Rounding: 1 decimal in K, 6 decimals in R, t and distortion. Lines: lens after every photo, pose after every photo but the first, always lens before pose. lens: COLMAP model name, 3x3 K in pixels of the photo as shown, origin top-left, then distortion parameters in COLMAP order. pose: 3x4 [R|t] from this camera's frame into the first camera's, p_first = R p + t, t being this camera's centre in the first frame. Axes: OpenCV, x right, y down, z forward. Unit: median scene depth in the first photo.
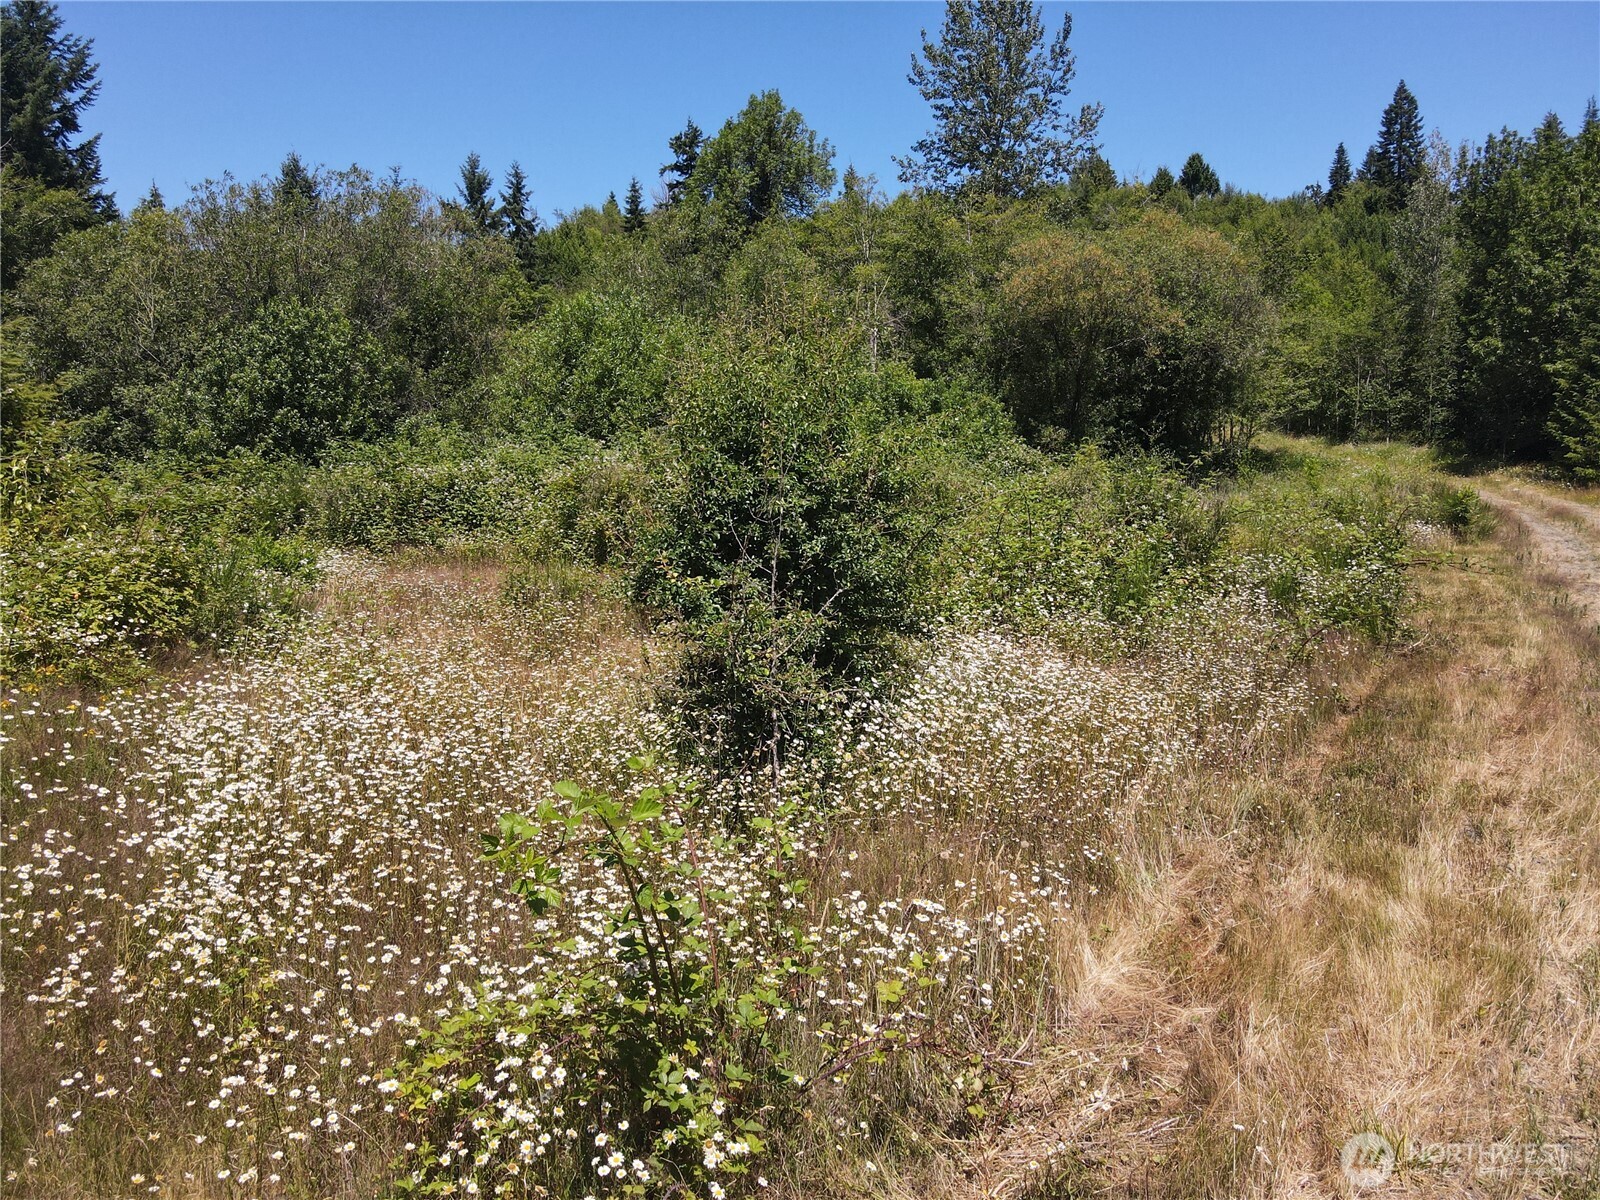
lens RADIAL K [[1199.0, 0, 801.1], [0, 1199.0, 598.7], [0, 0, 1]] dist [0.003920, 0.010289]
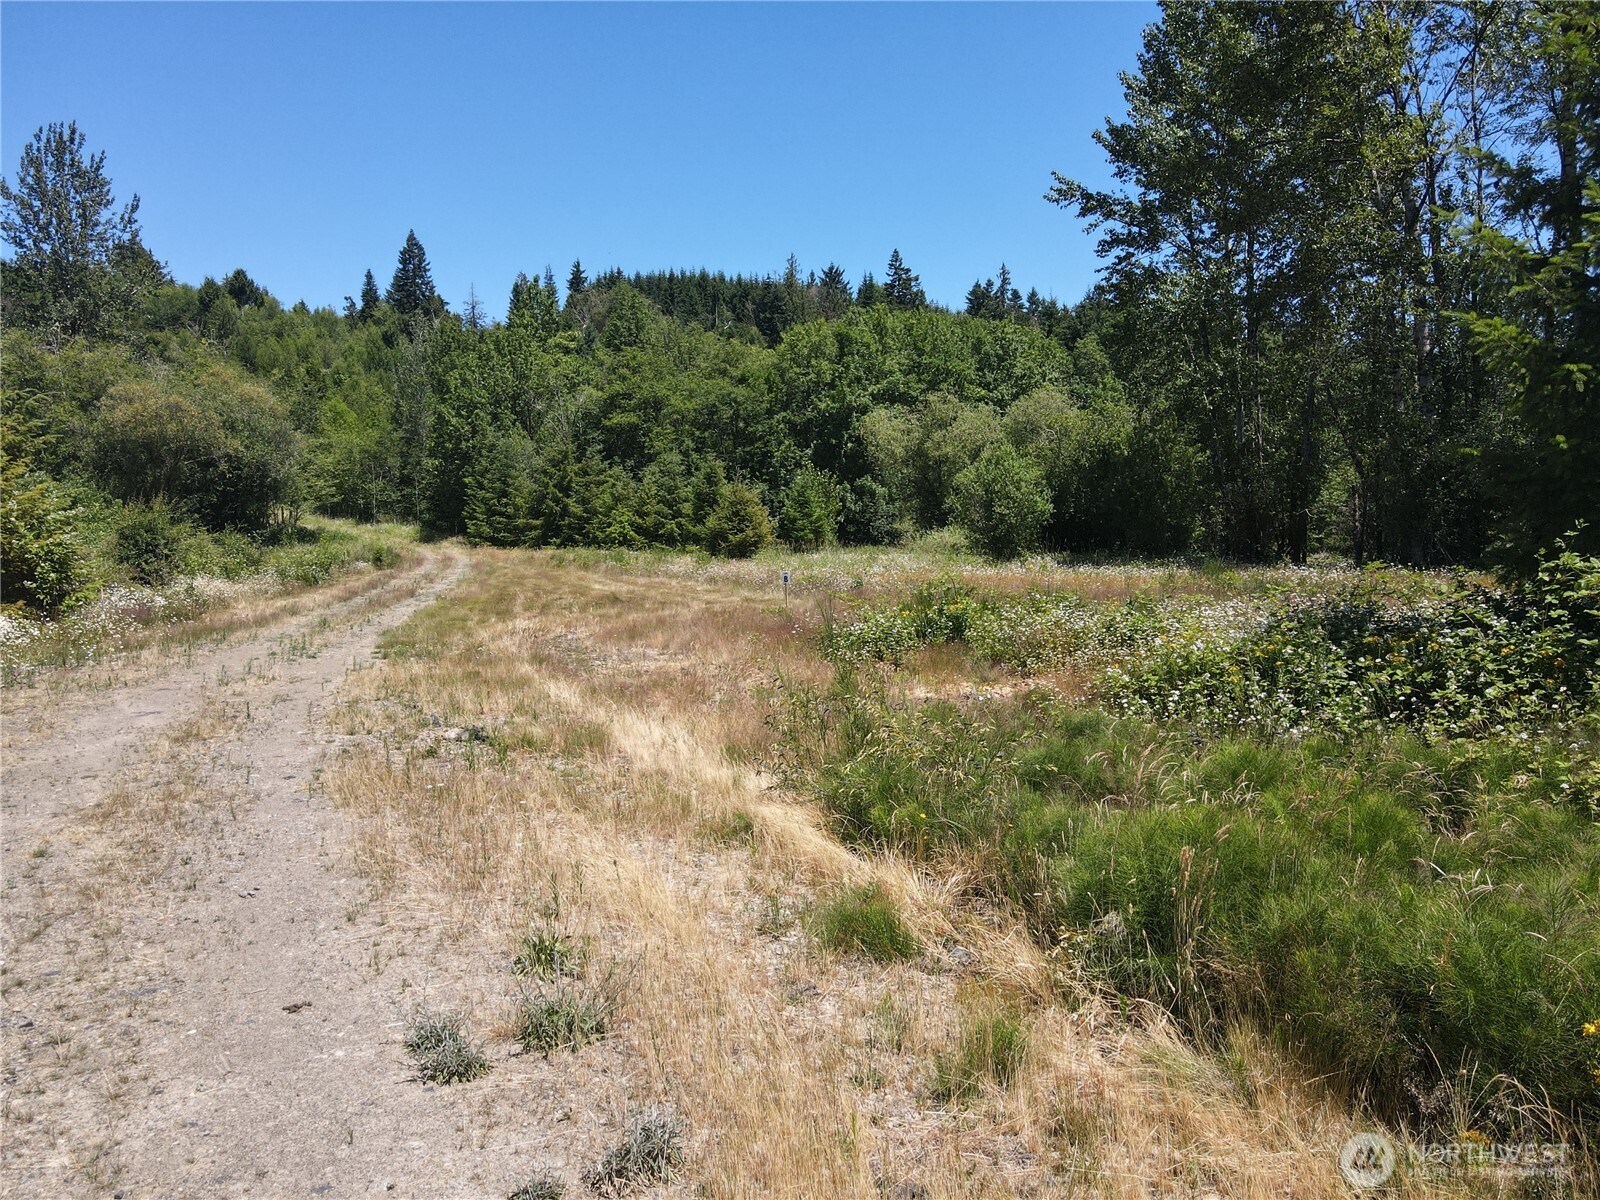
lens RADIAL K [[1199.0, 0, 803.5], [0, 1199.0, 602.4], [0, 0, 1]] dist [0.003920, 0.010289]
pose [[0.740004, -0.047176, 0.670946, -0.142575], [0.087478, 0.995815, -0.026463, 0.054112], [-0.666889, 0.078276, 0.741034, -0.452084]]
